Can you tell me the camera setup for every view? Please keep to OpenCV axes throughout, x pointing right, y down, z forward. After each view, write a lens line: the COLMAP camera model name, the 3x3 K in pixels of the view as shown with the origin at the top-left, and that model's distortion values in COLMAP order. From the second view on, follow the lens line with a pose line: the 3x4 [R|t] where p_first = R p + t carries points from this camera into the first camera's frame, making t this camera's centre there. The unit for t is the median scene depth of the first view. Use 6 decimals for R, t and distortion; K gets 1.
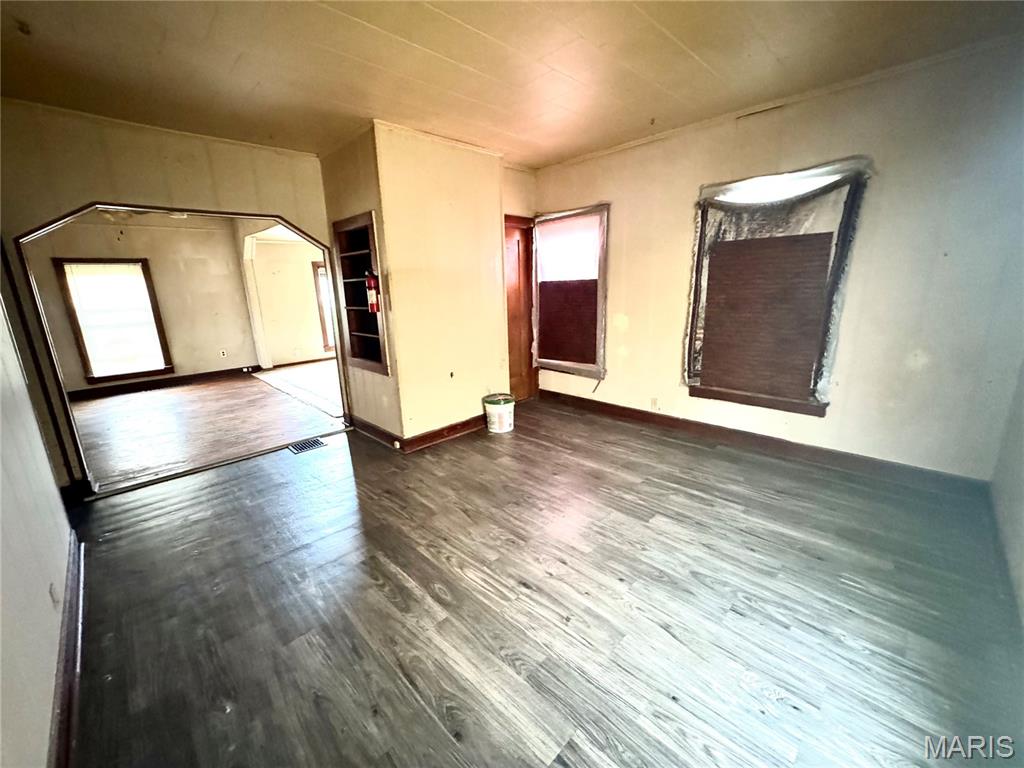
lens RADIAL K [[418.6, 0, 495.6], [0, 418.6, 357.8], [0, 0, 1]] dist [-0.015181, 0.000205]
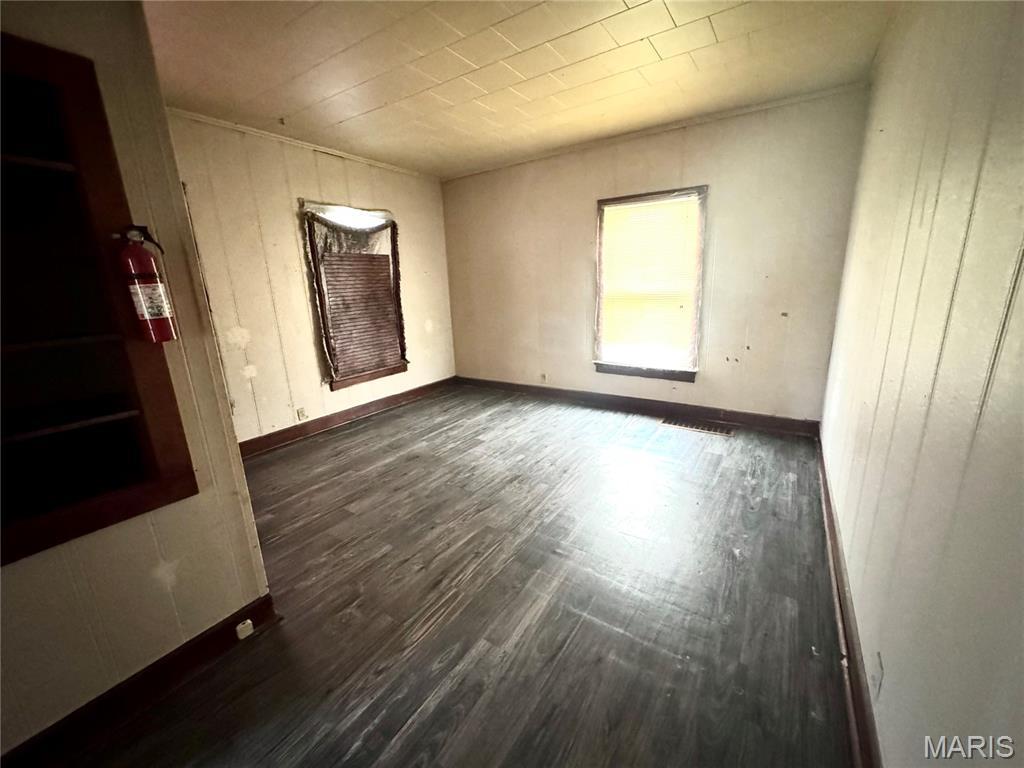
lens RADIAL K [[405.7, 0, 512.0], [0, 405.7, 384.0], [0, 0, 1]] dist [-0.000241, -0.000152]
pose [[-0.220022, -0.202634, 0.954217, -0.828236], [0.214053, 0.944318, 0.249888, -0.119024], [-0.951720, 0.259234, -0.164396, 0.890858]]
